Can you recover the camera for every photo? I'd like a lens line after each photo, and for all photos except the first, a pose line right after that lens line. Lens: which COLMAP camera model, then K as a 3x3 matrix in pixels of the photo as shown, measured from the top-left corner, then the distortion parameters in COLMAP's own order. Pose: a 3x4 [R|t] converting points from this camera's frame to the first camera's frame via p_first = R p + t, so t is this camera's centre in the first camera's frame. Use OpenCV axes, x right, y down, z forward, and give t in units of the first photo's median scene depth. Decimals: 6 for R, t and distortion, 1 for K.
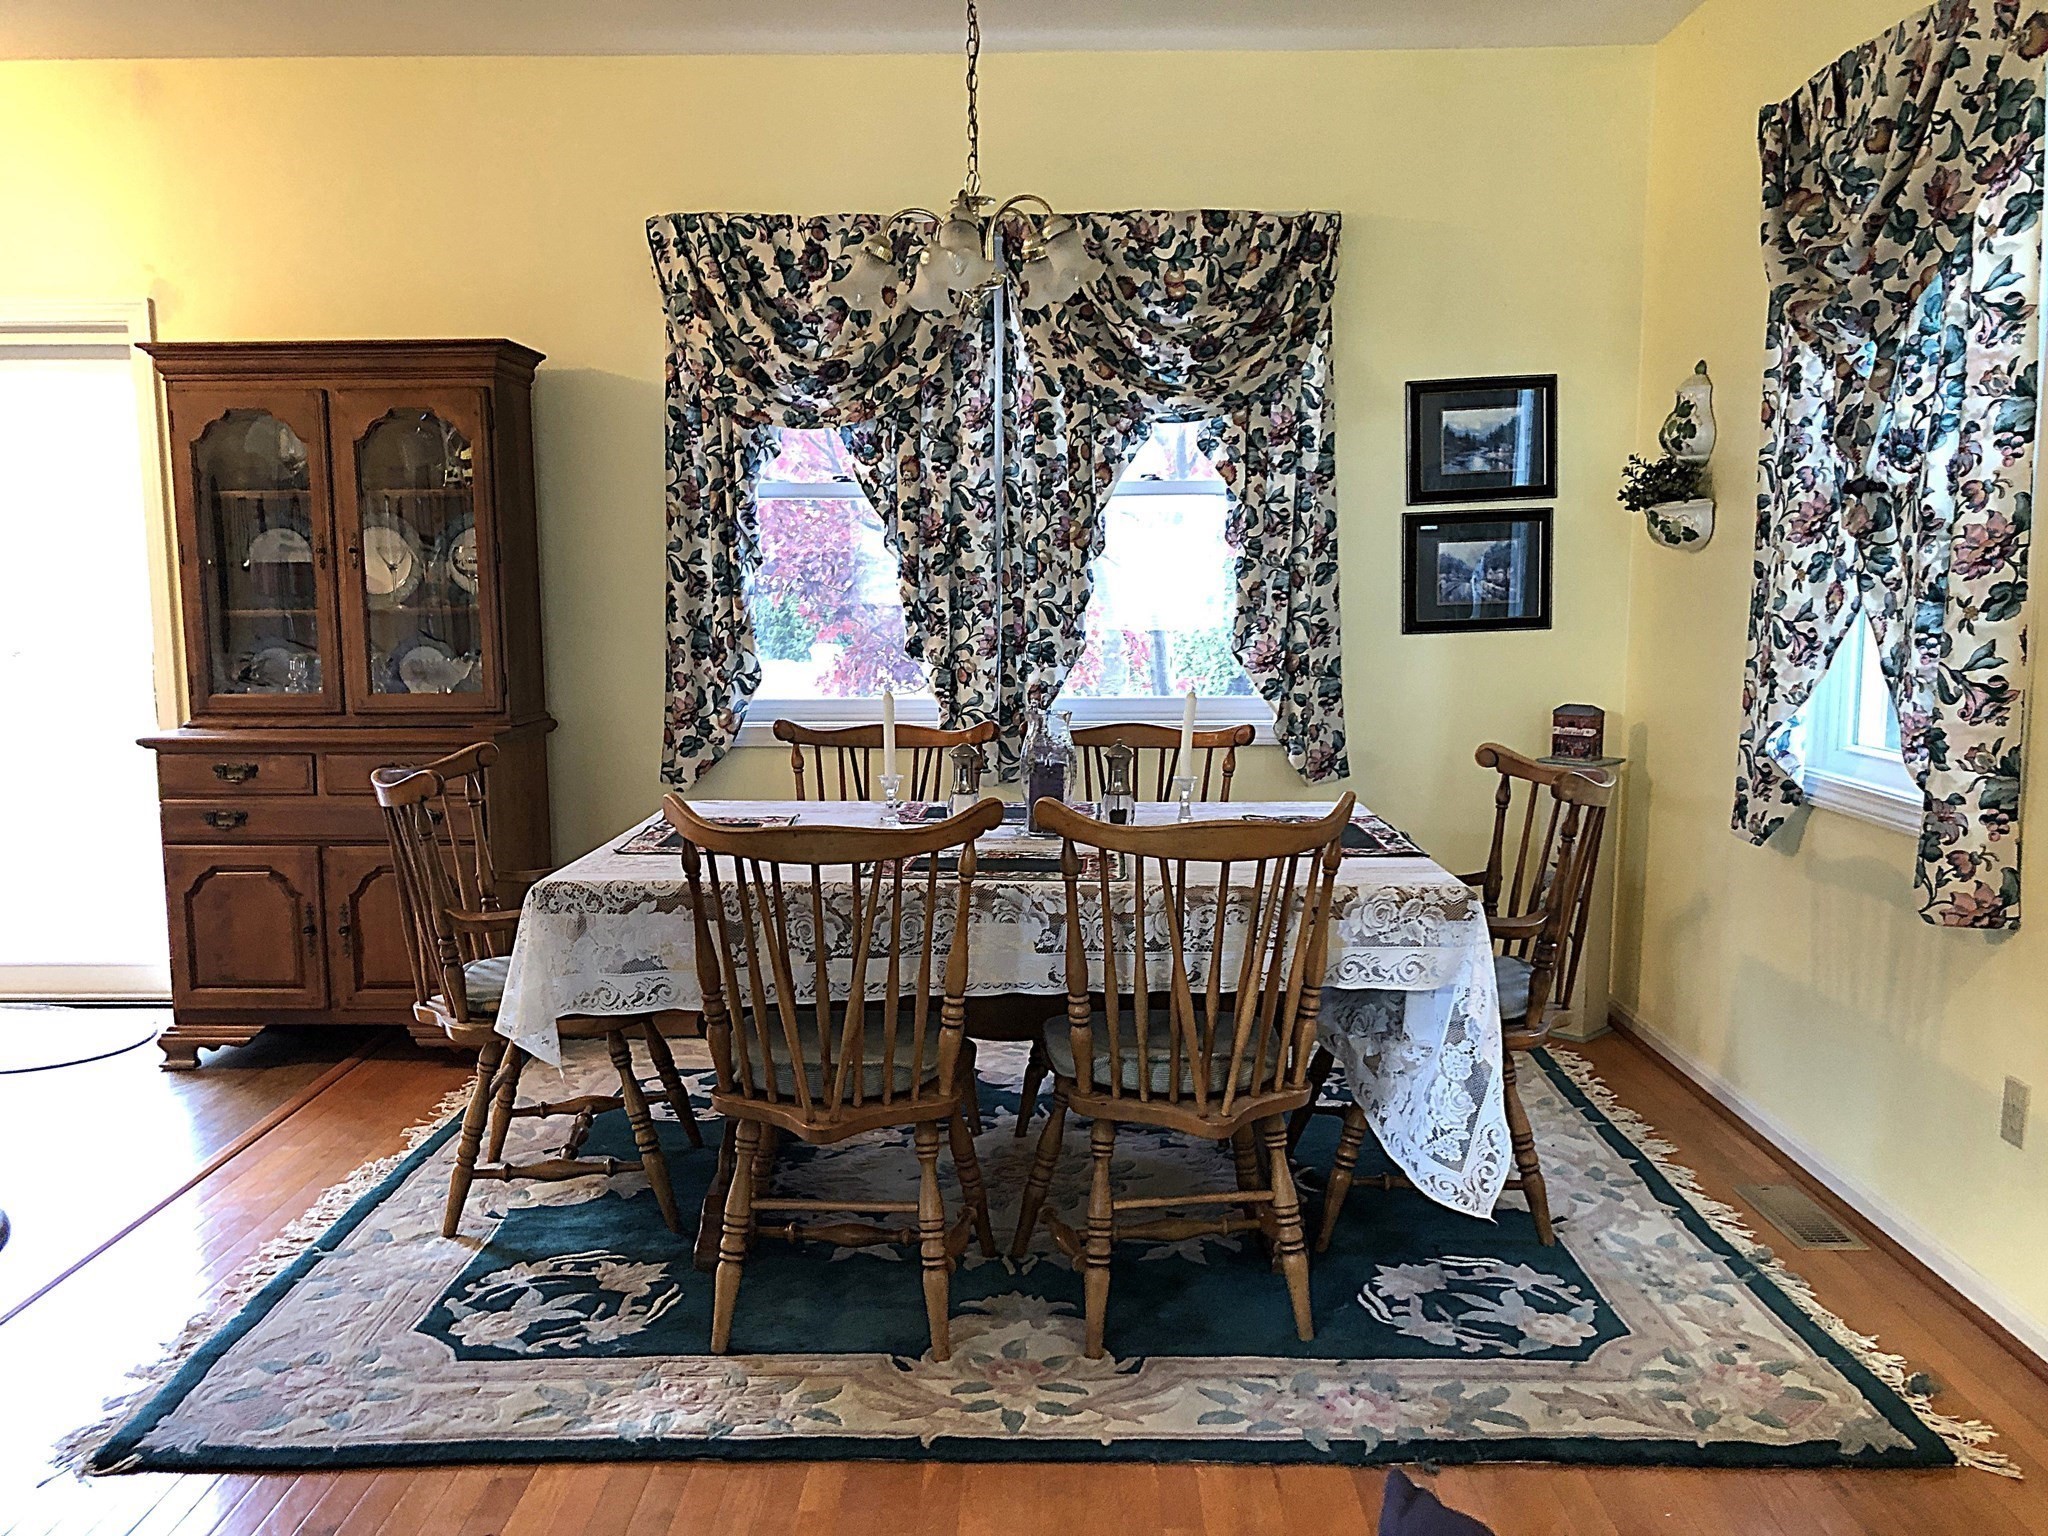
lens RADIAL K [[1687.0, 0, 1021.5], [0, 1687.0, 769.0], [0, 0, 1]] dist [0.030677, -0.013051]
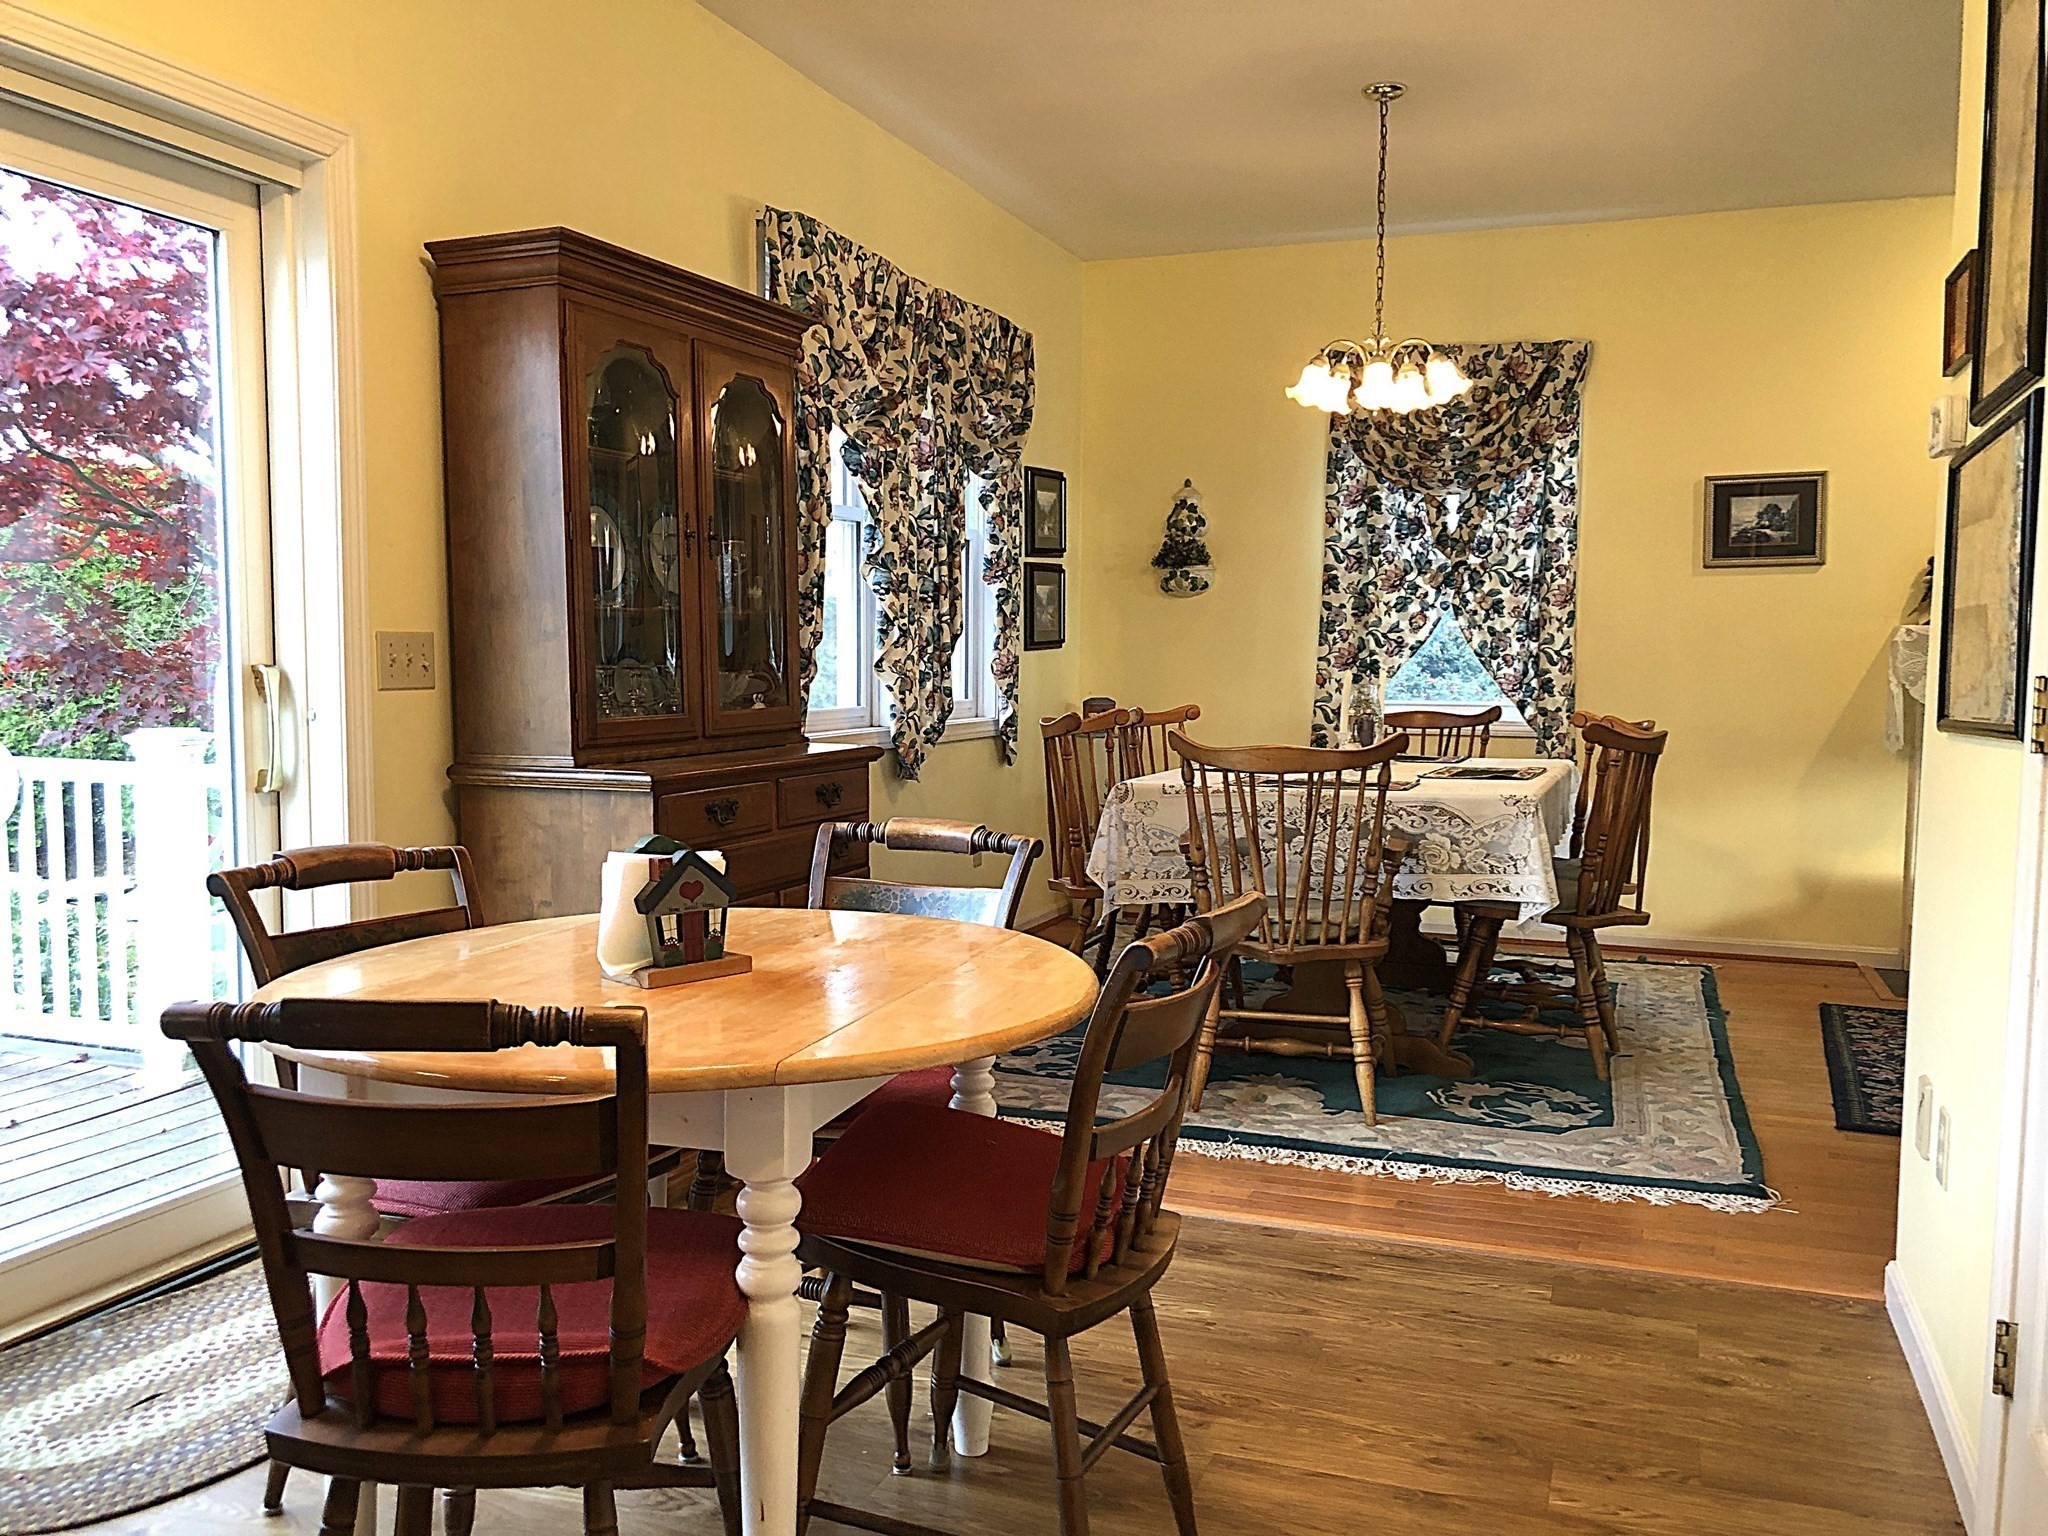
lens RADIAL K [[1687.0, 0, 1025.7], [0, 1687.0, 770.7], [0, 0, 1]] dist [0.030677, -0.013051]
pose [[0.330256, -0.059210, 0.942033, -1.603213], [0.108325, 0.993814, 0.024488, -0.027878], [-0.937655, 0.093958, 0.334627, 0.854148]]
